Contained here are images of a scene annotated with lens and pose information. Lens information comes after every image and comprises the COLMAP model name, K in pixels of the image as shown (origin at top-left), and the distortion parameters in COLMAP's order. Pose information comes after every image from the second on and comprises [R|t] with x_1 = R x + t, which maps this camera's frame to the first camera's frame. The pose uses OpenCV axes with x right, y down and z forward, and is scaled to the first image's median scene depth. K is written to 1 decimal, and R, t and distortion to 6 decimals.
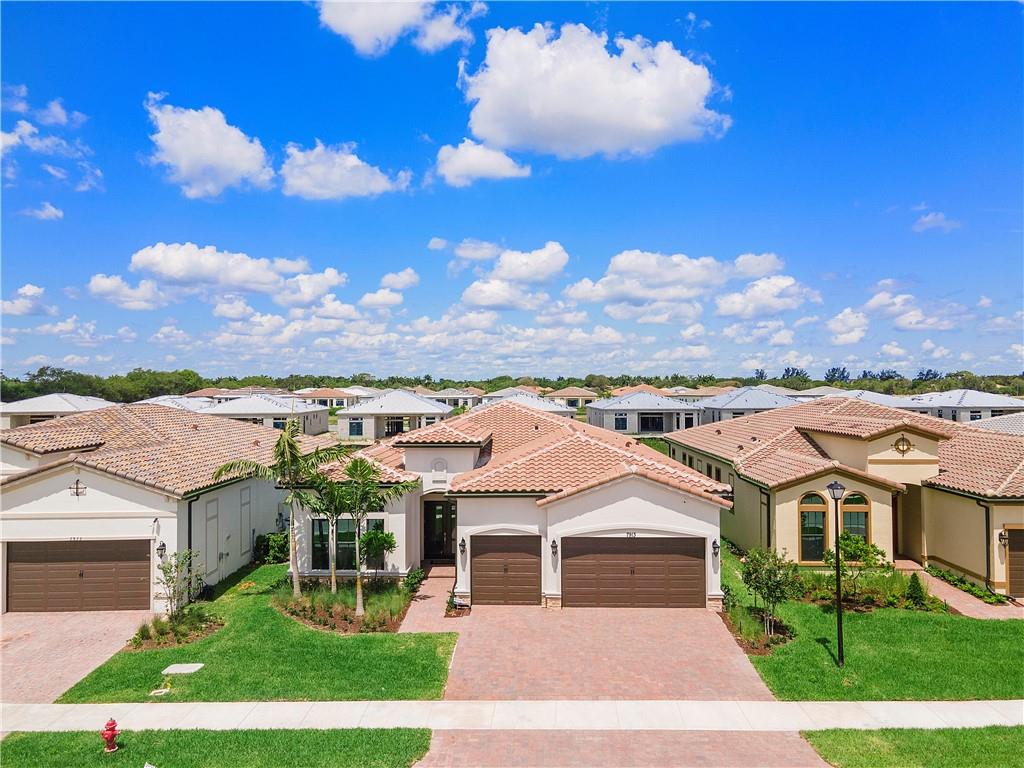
lens RADIAL K [[744.1, 0, 511.7], [0, 744.1, 384.6], [0, 0, 1]] dist [0.025574, 0.027404]
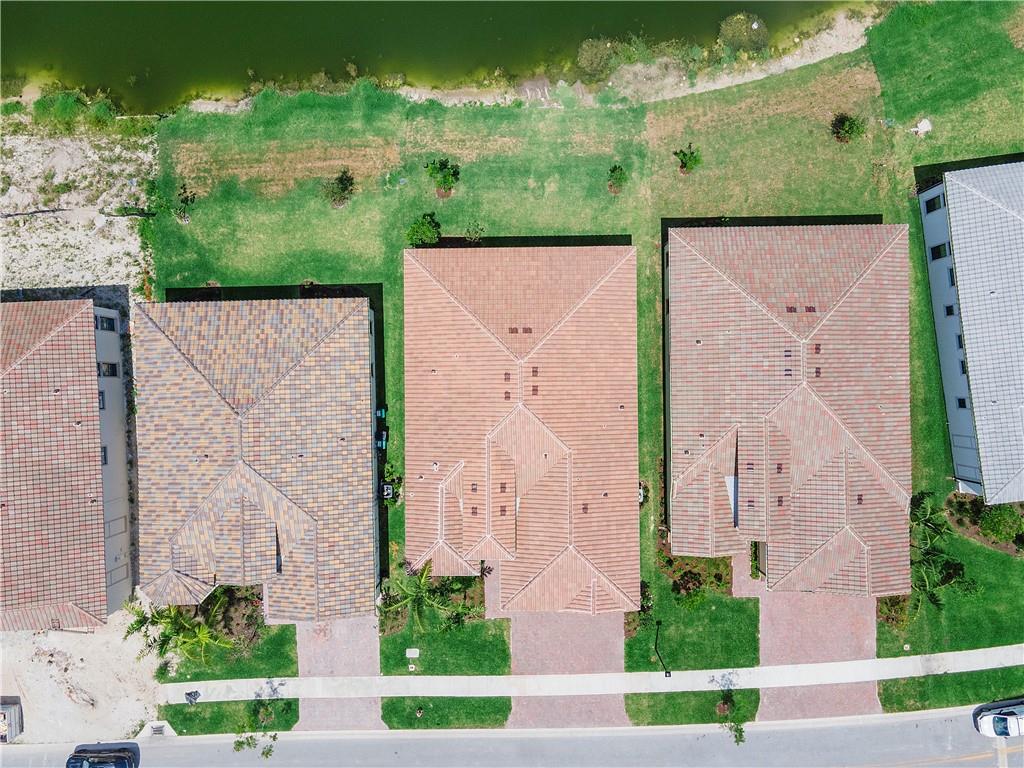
lens RADIAL K [[744.1, 0, 511.2], [0, 744.1, 385.1], [0, 0, 1]] dist [0.025574, 0.027404]
pose [[0.999307, -0.037153, -0.002114, -0.035645], [0.002022, -0.002503, 0.999995, -1.930053], [-0.037158, -0.999306, -0.002426, 1.639867]]
